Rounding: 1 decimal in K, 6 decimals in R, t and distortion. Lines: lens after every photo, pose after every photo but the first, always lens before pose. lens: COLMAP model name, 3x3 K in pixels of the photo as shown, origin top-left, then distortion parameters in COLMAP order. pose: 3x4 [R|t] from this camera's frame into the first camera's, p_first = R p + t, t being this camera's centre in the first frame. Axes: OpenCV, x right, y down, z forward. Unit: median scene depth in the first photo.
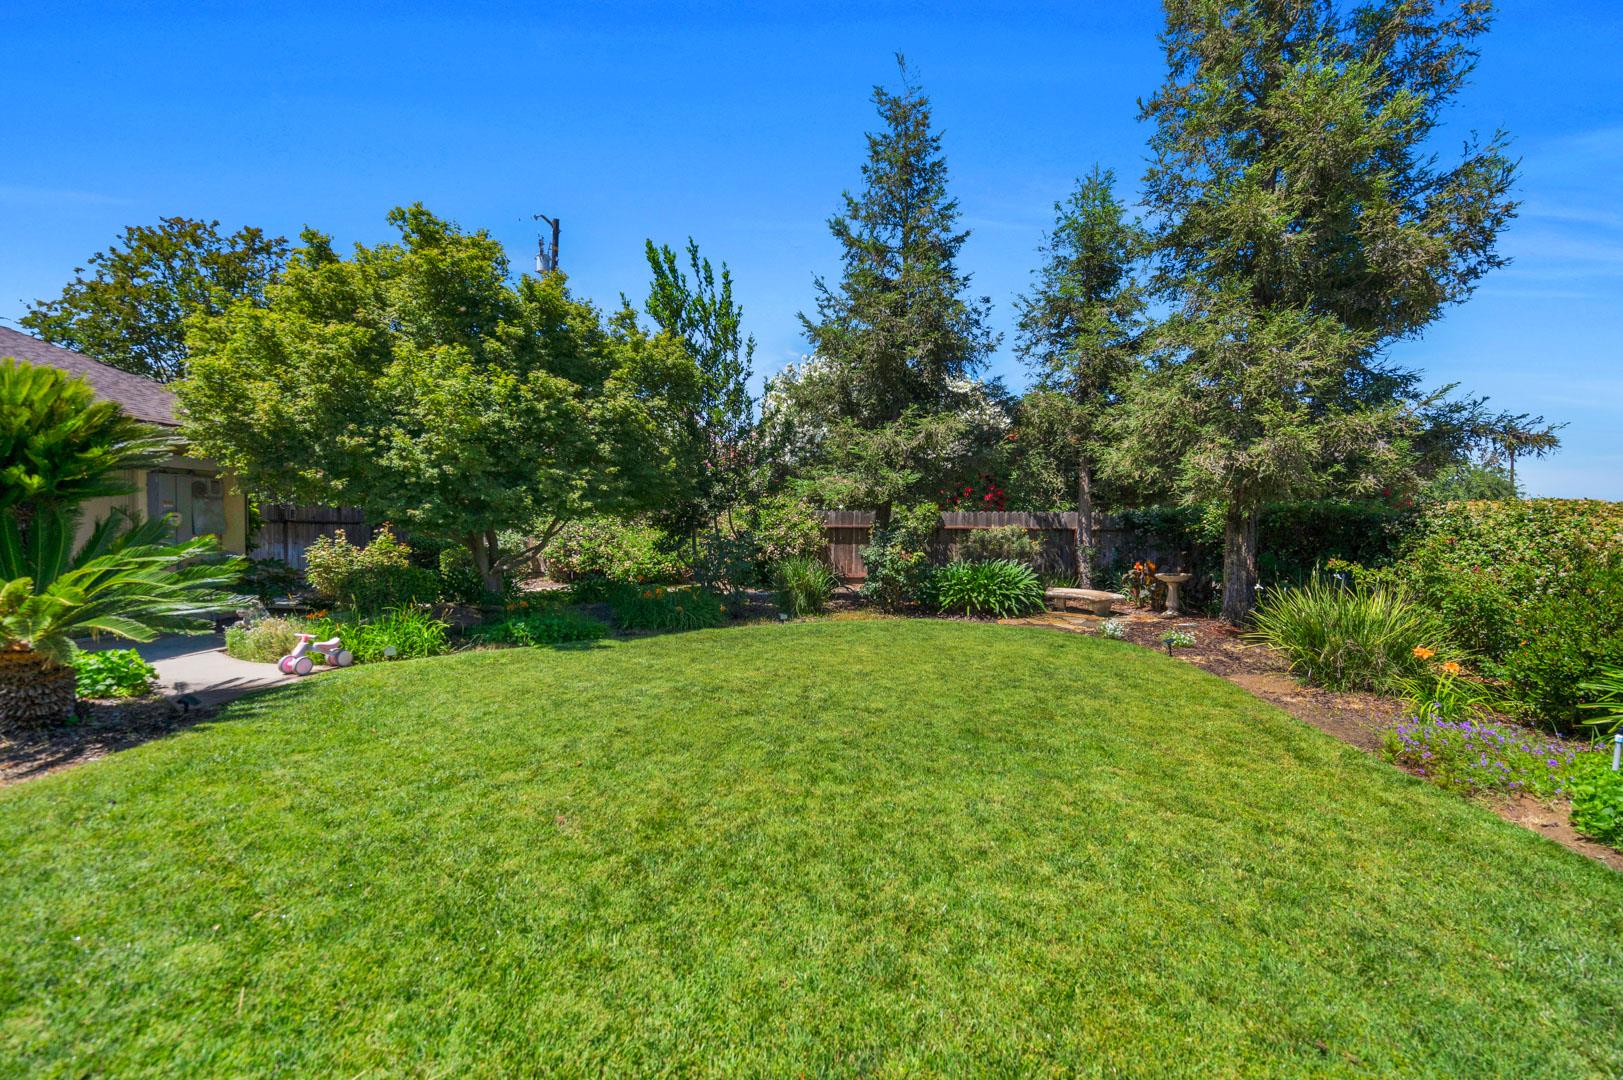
lens RADIAL K [[648.0, 0, 807.6], [0, 648.0, 536.4], [0, 0, 1]] dist [0.027664, -0.000399]
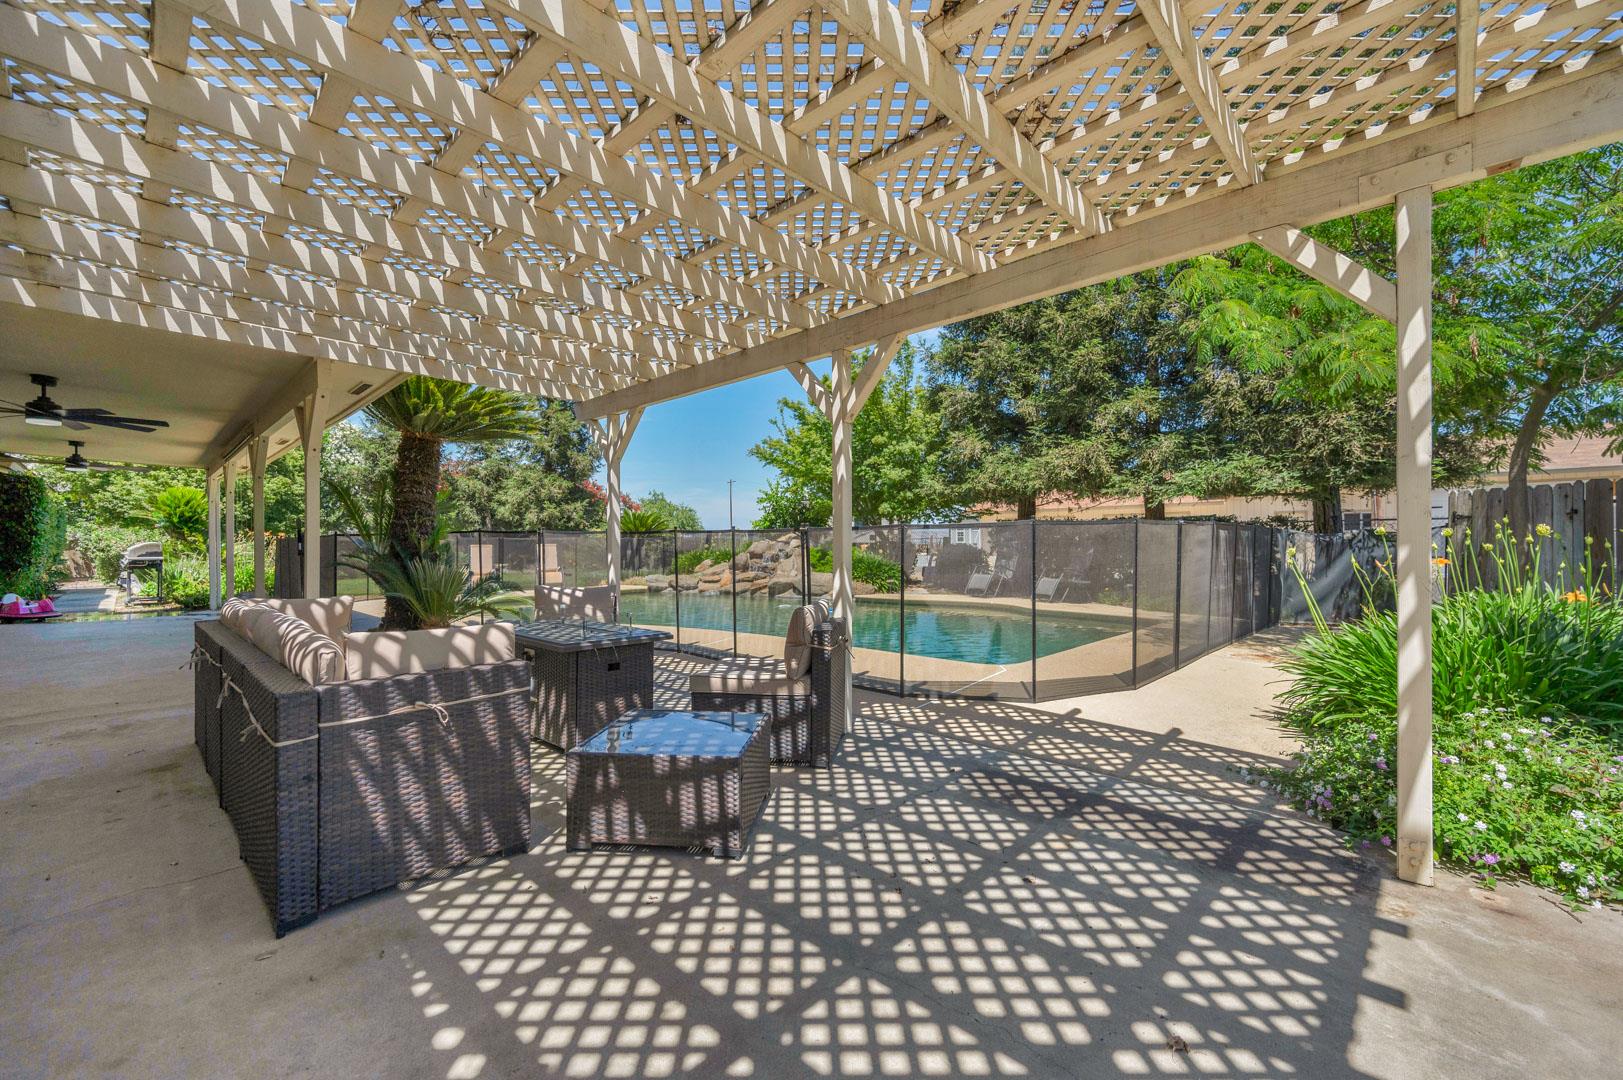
lens RADIAL K [[648.0, 0, 811.0], [0, 648.0, 543.2], [0, 0, 1]] dist [0.027664, -0.000399]
pose [[0.624432, -0.001731, 0.781077, -0.813007], [0.025720, 0.999501, -0.018348, 0.089419], [-0.780655, 0.031547, 0.624165, -1.620322]]
